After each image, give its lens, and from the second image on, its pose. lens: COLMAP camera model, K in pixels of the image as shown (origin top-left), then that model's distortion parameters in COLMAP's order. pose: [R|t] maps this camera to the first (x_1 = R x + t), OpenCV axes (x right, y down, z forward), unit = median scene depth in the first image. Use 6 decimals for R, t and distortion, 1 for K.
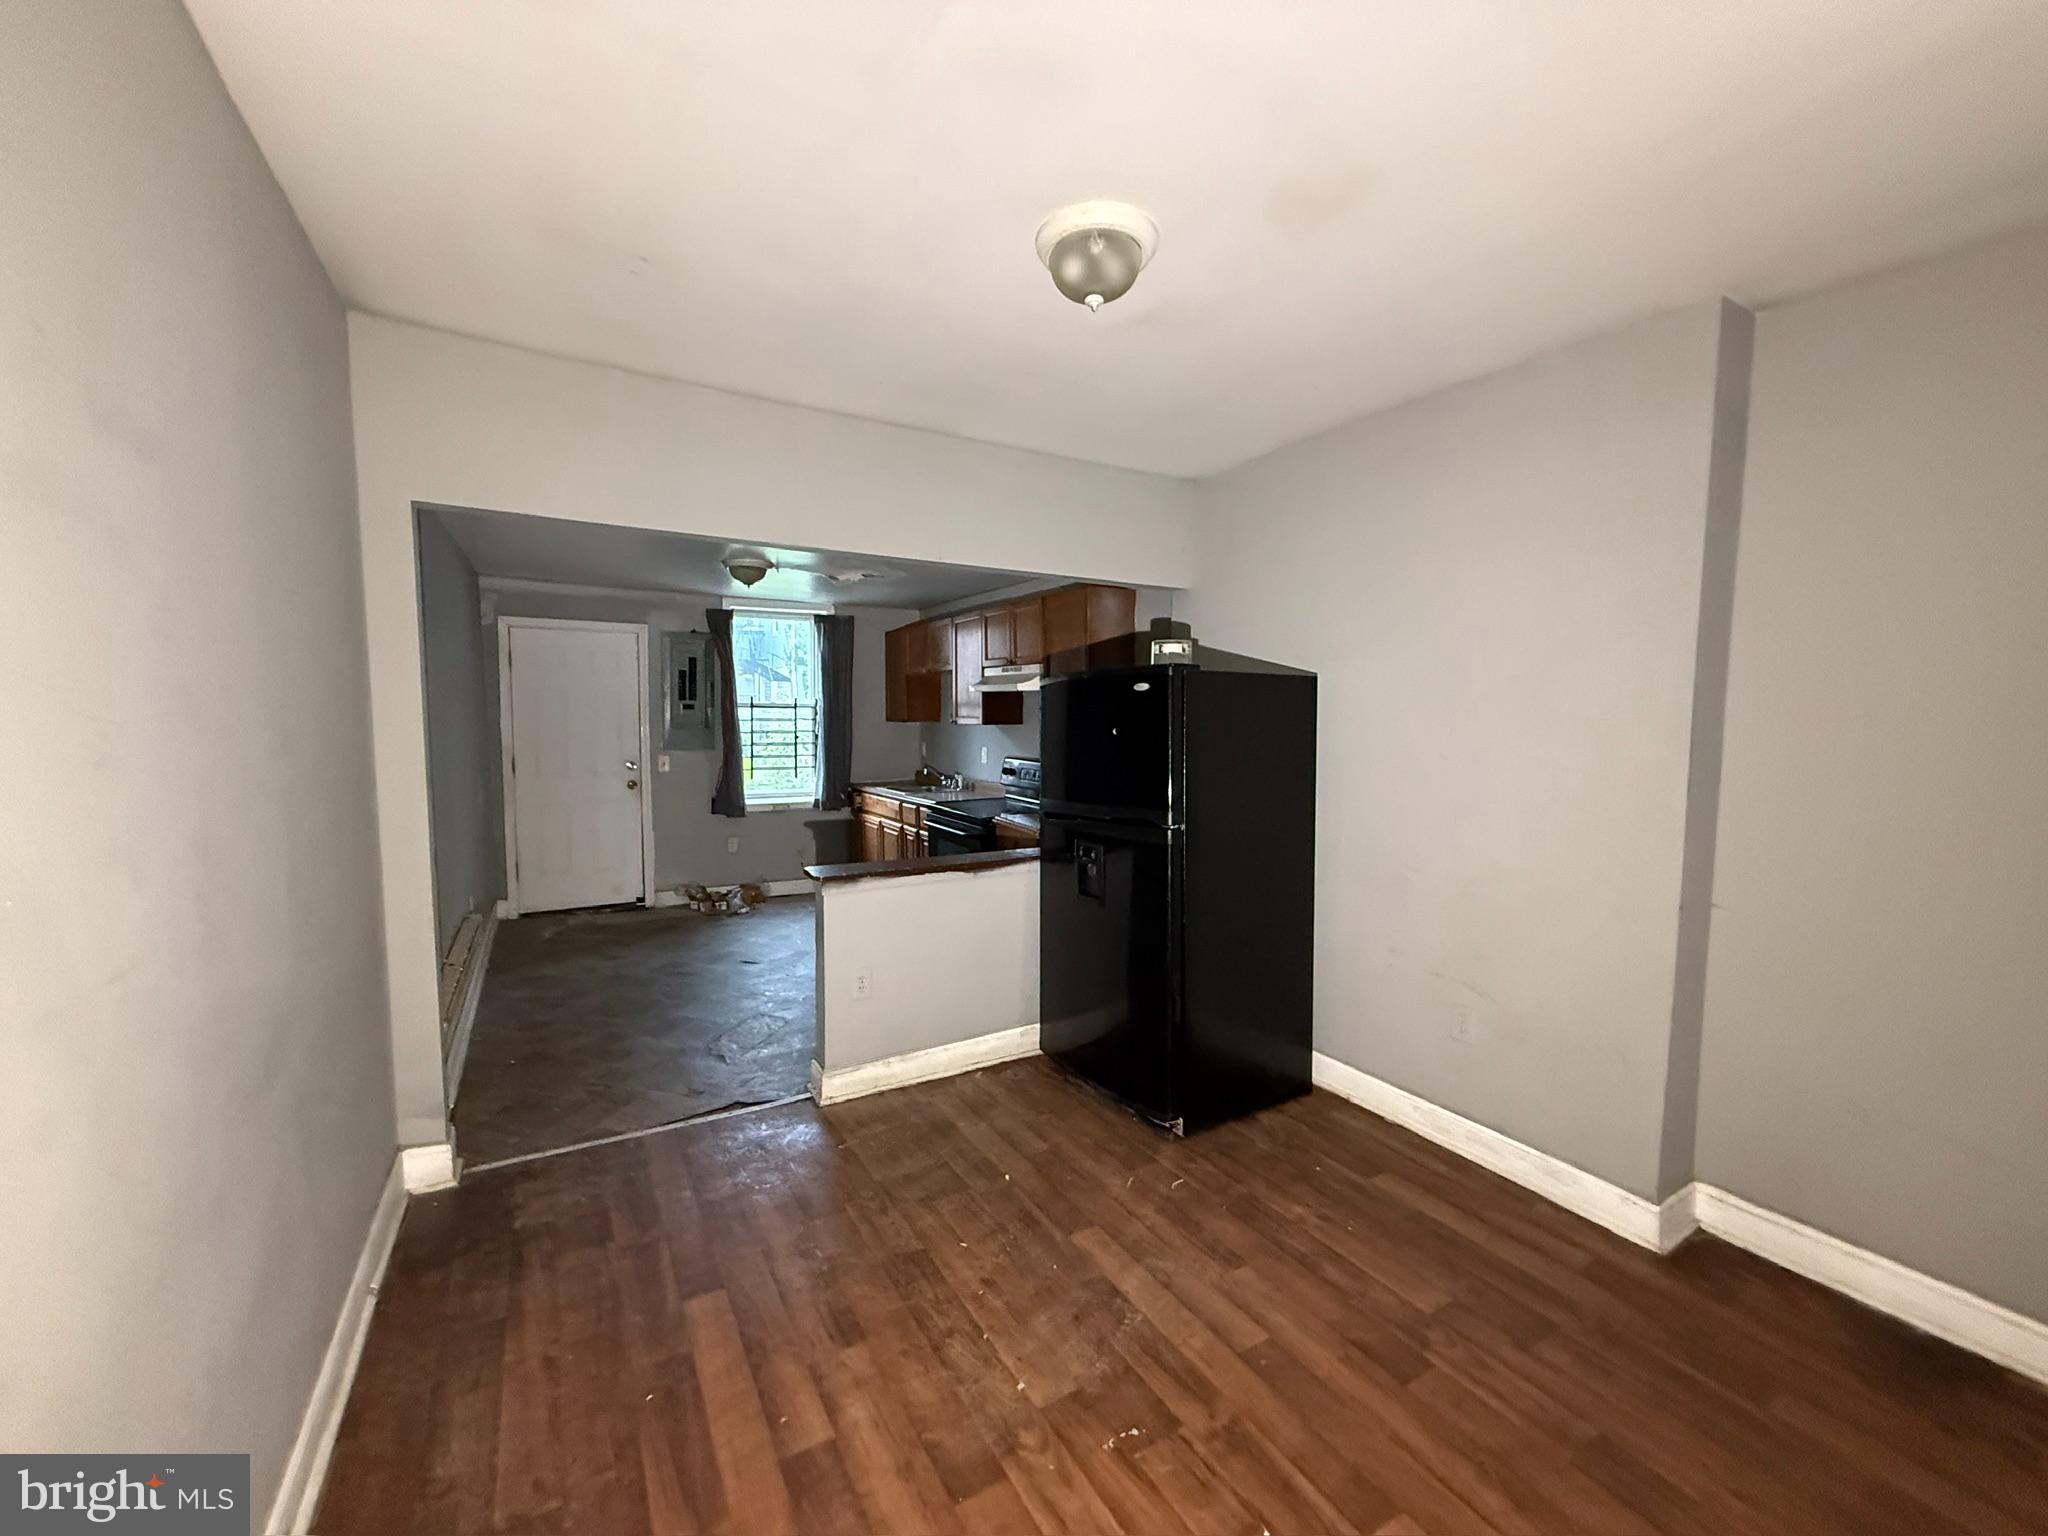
lens RADIAL K [[811.8, 0, 1017.2], [0, 811.8, 772.2], [0, 0, 1]] dist [0.000788, -0.000095]
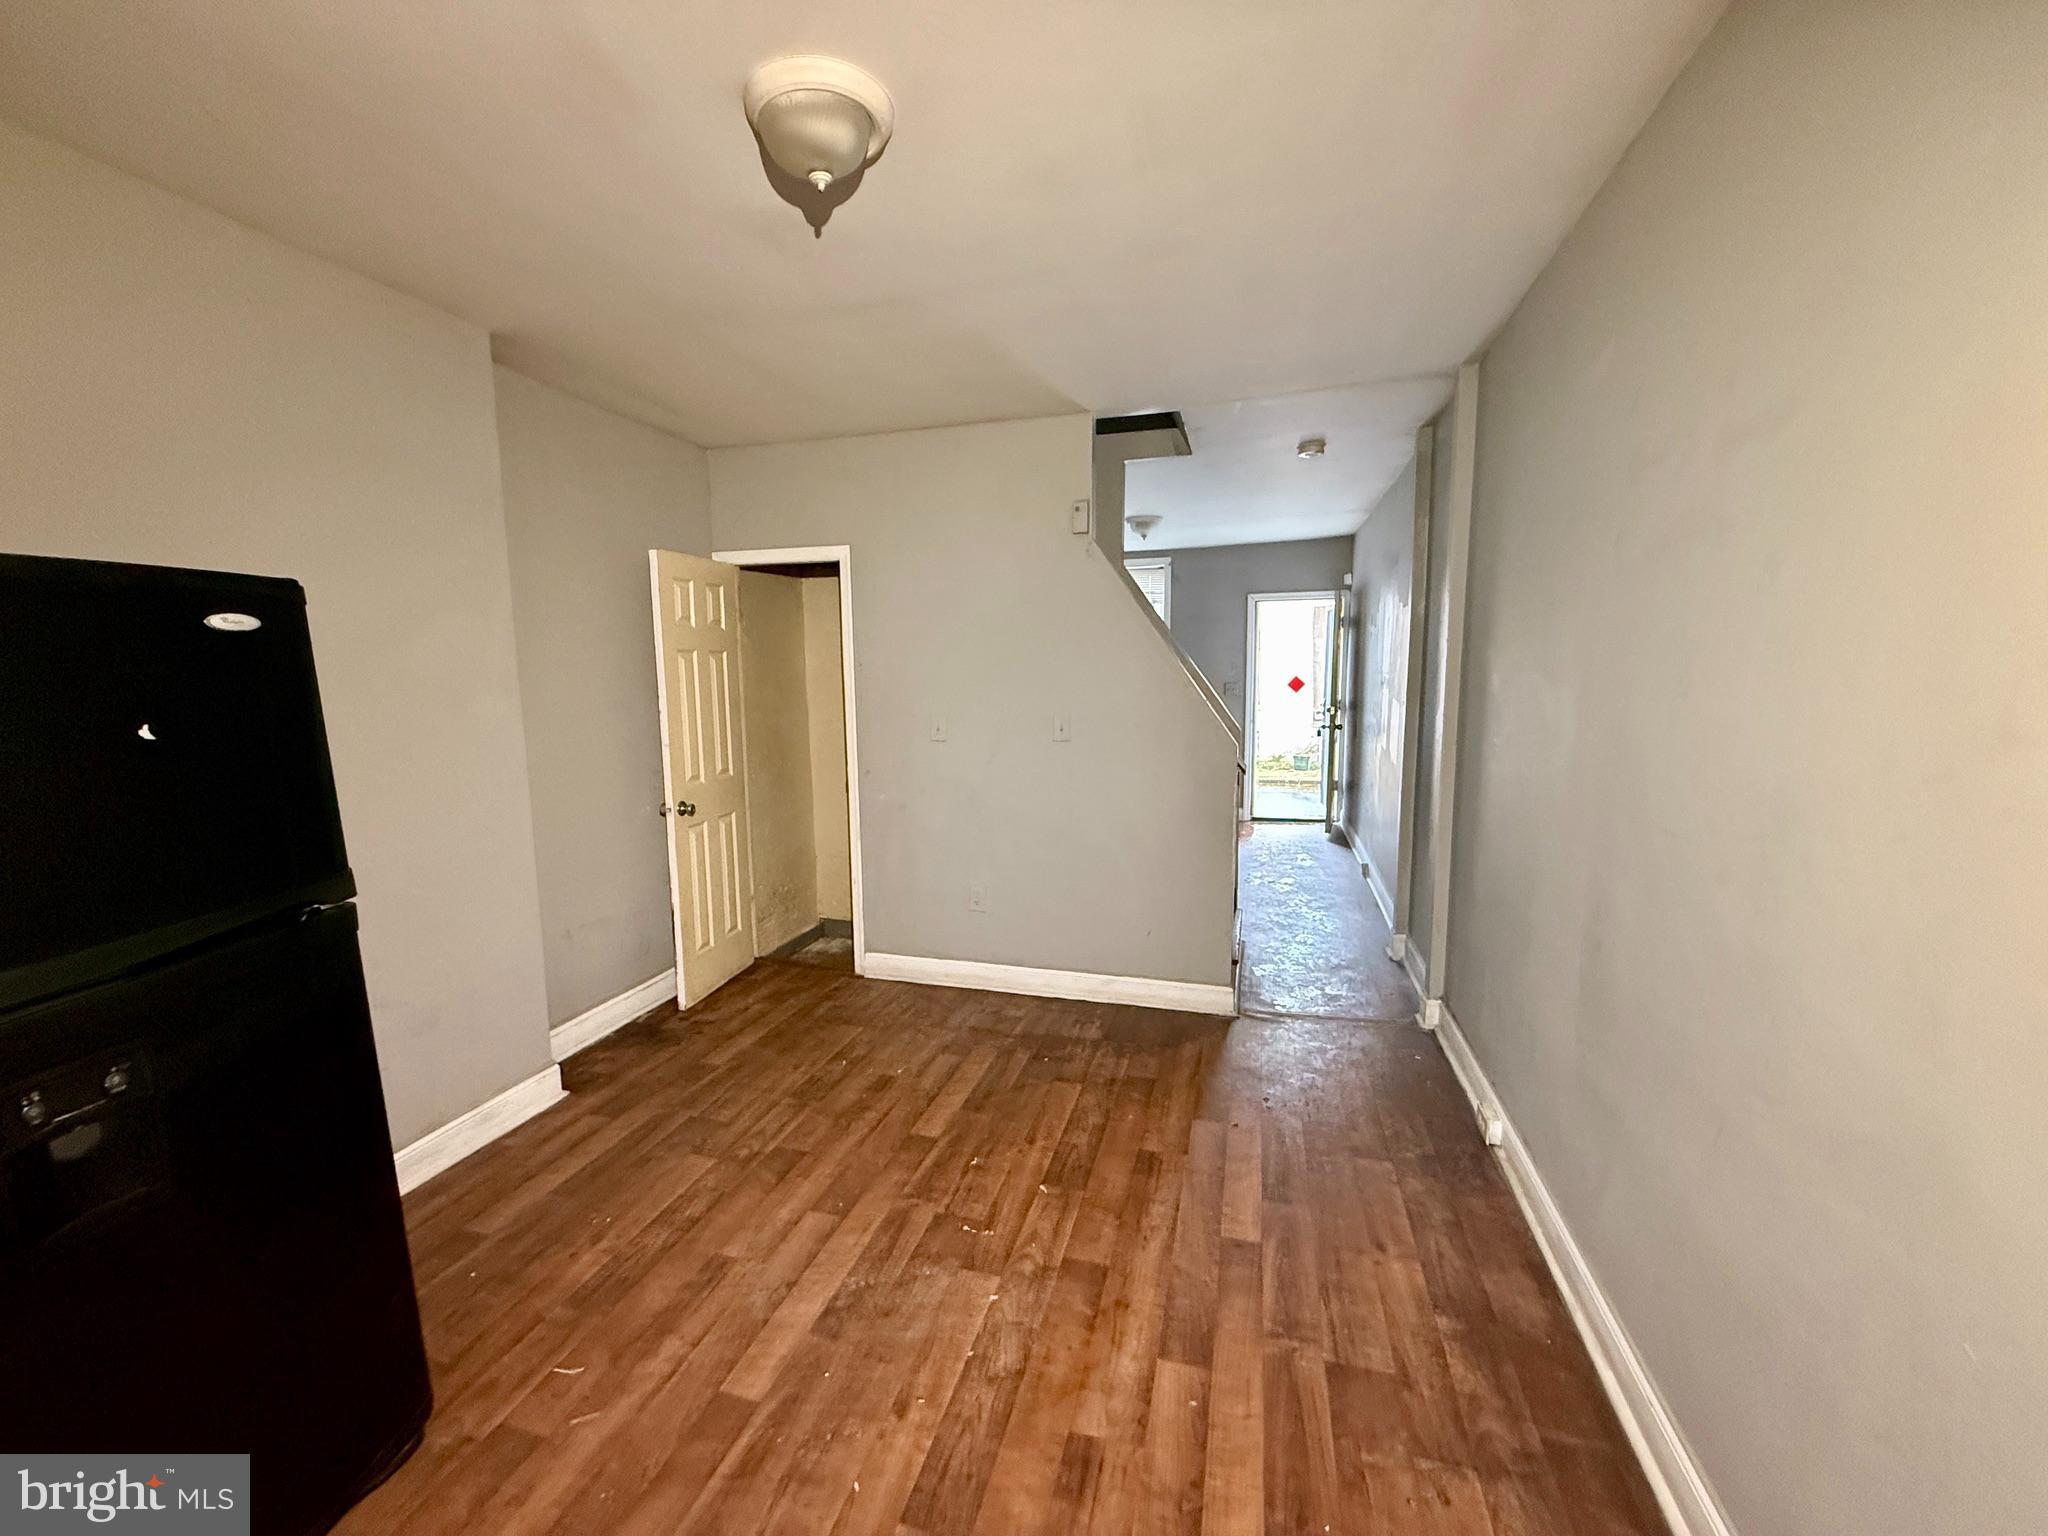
lens RADIAL K [[811.8, 0, 1022.5], [0, 811.8, 770.1], [0, 0, 1]] dist [0.000788, -0.000095]
pose [[-0.689525, -0.087731, 0.718929, -0.733606], [0.065808, 0.980941, 0.182821, -0.123677], [-0.721266, 0.173371, -0.670610, 1.572213]]
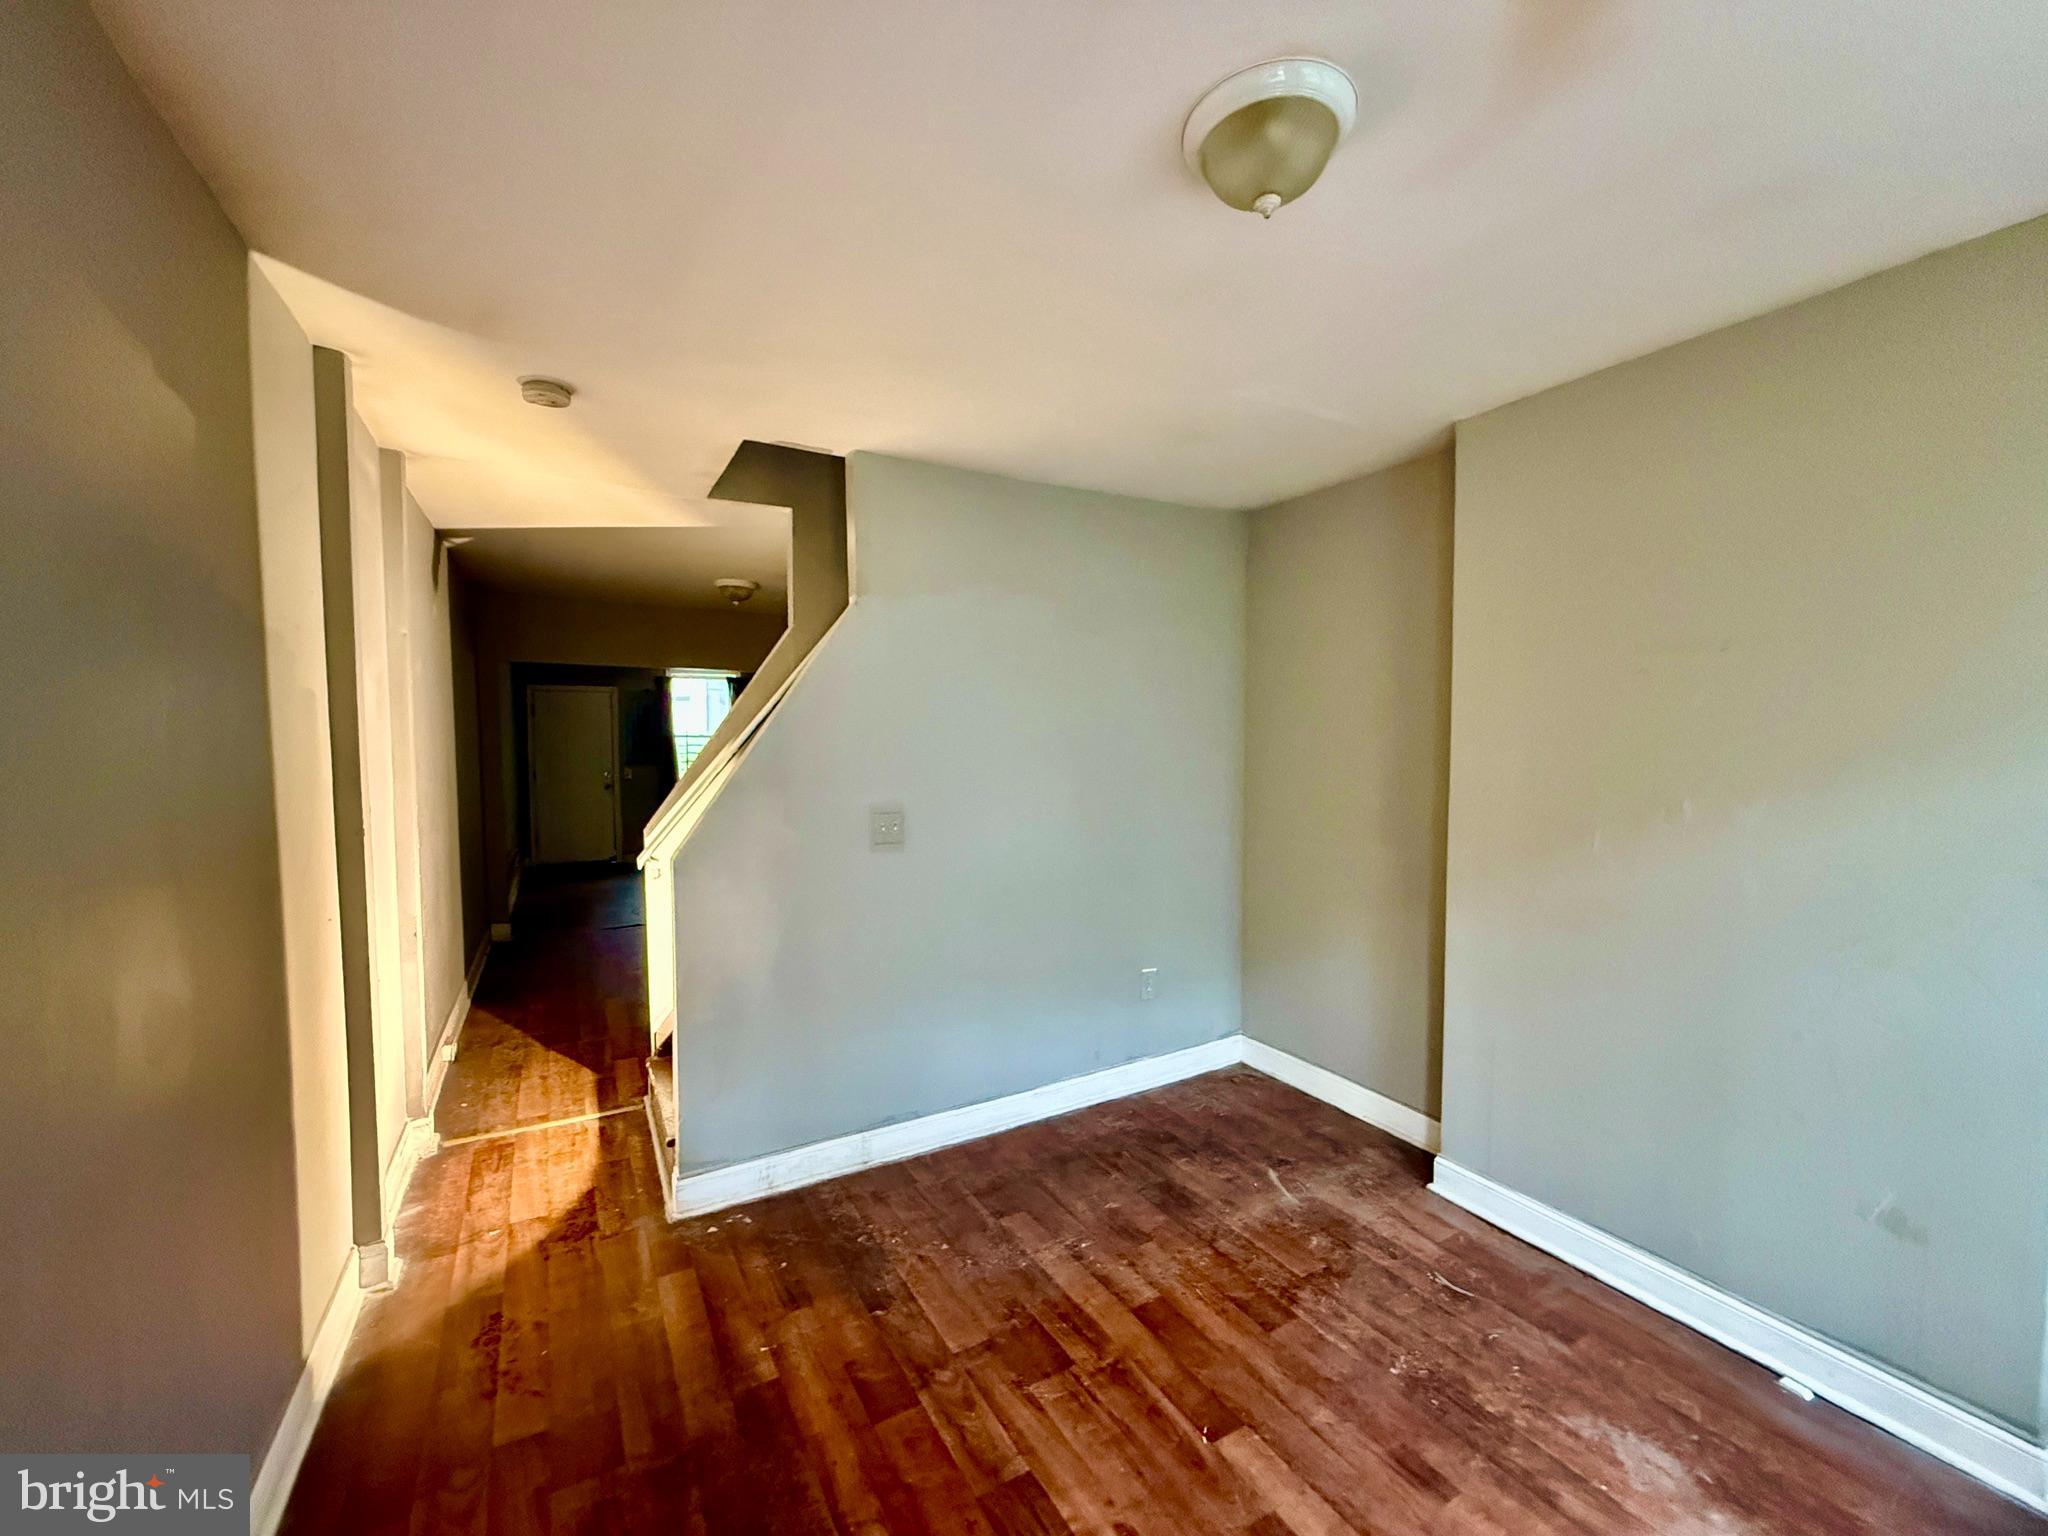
lens RADIAL K [[811.8, 0, 1023.1], [0, 811.8, 761.7], [0, 0, 1]] dist [0.000788, -0.000095]
pose [[0.999918, -0.012615, 0.002413, 0.130053], [0.012742, 0.997923, -0.063149, 0.002053], [-0.001611, 0.063175, 0.998001, -0.222993]]
